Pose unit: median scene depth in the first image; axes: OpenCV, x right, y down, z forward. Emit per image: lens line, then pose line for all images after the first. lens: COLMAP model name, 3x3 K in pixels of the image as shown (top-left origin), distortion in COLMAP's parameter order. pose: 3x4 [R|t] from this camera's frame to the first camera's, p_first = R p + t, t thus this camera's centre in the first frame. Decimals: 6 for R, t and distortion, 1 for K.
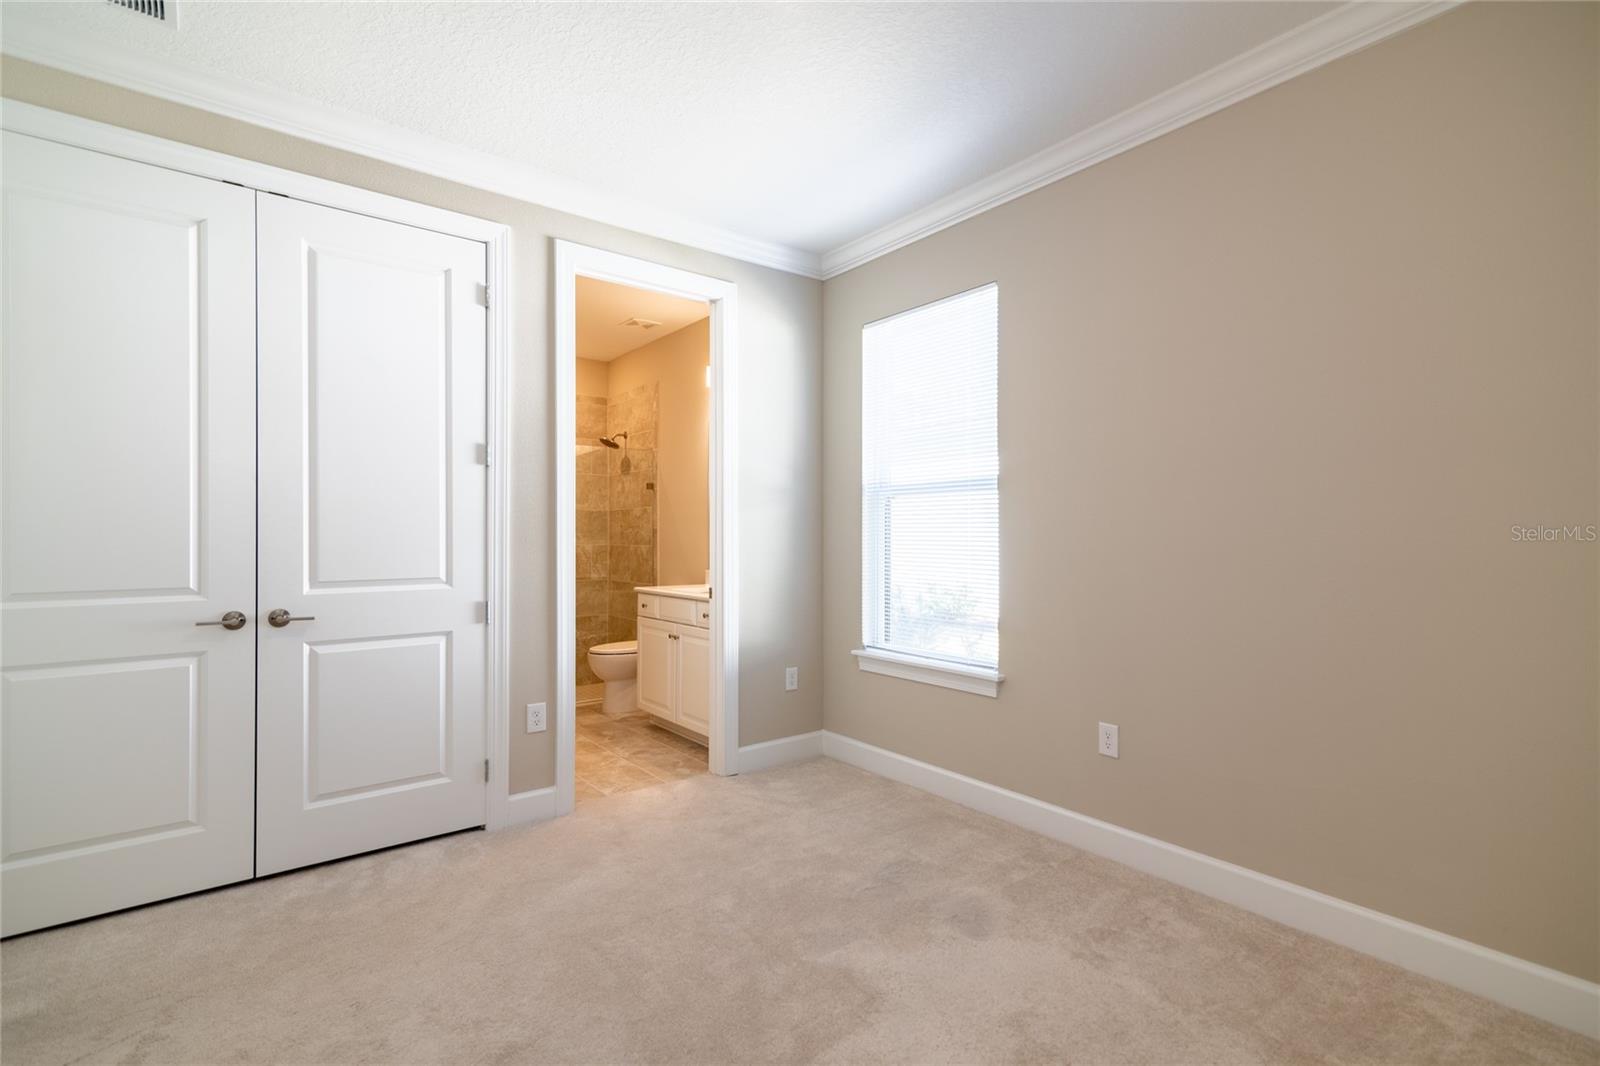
lens RADIAL K [[749.7, 0, 804.3], [0, 749.7, 537.4], [0, 0, 1]] dist [0.000082, -0.000203]
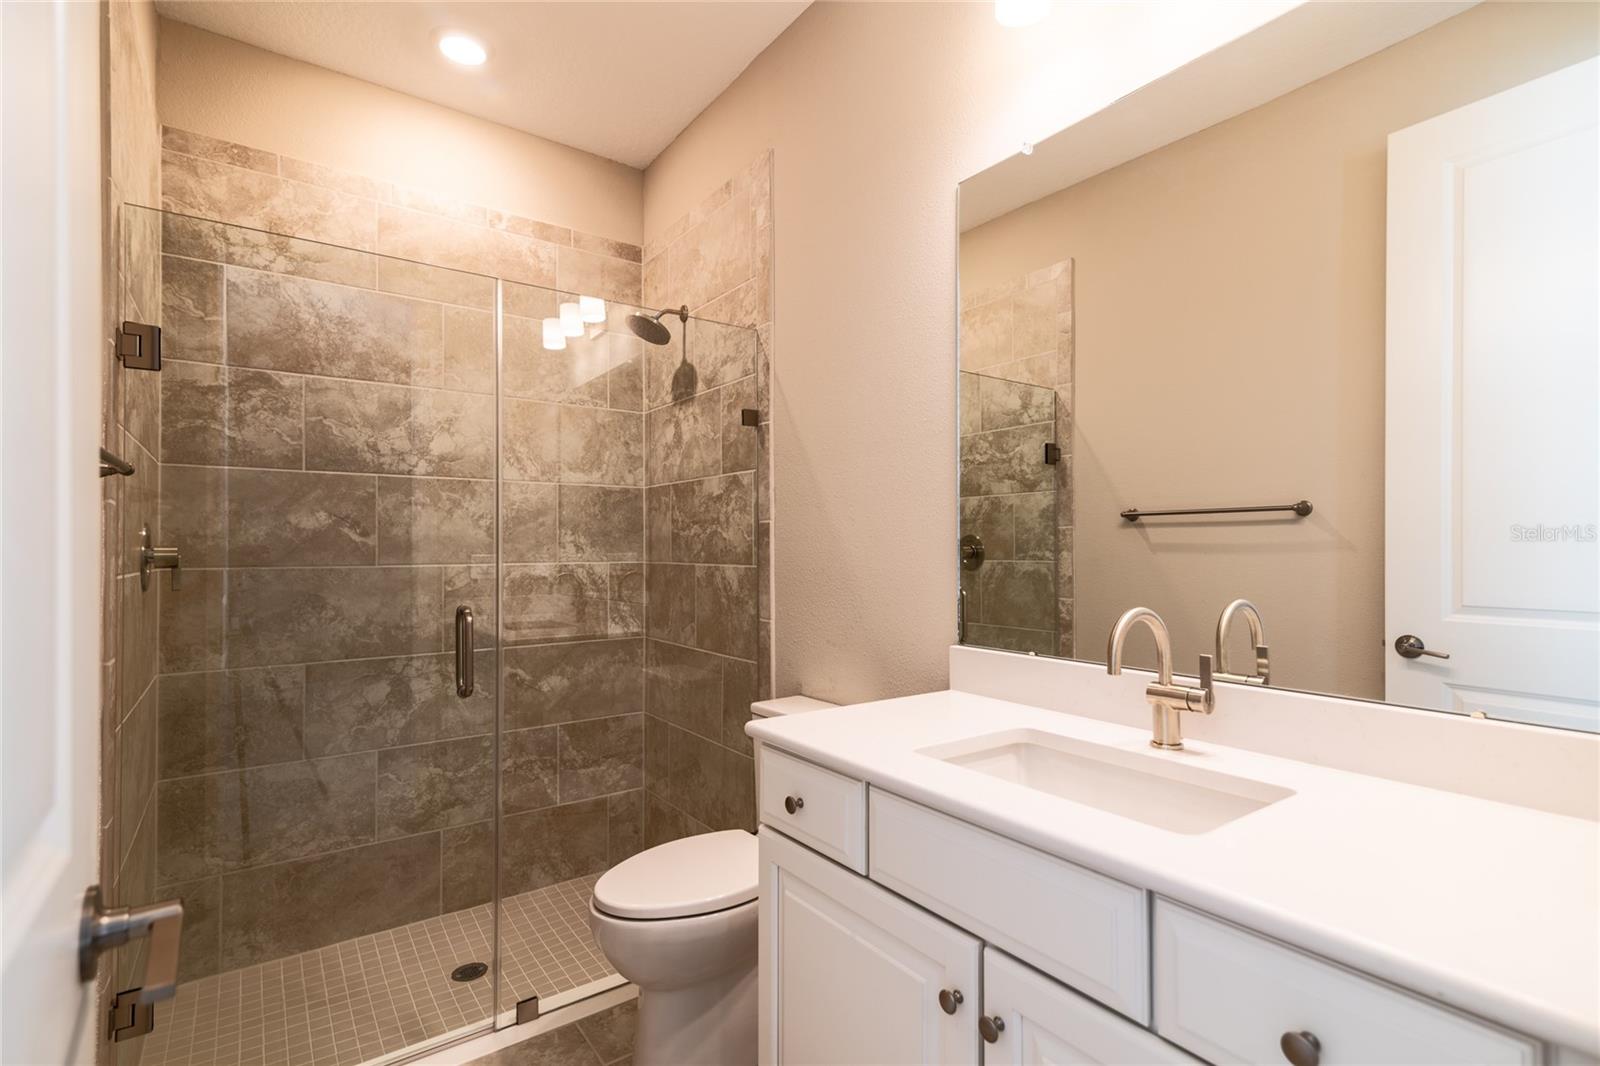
lens RADIAL K [[749.7, 0, 798.2], [0, 749.7, 540.7], [0, 0, 1]] dist [0.000082, -0.000203]
pose [[0.999203, -0.003441, -0.039781, -0.155644], [0.003206, 0.999977, -0.005984, -0.000363], [0.039800, 0.005852, 0.999191, 0.568421]]
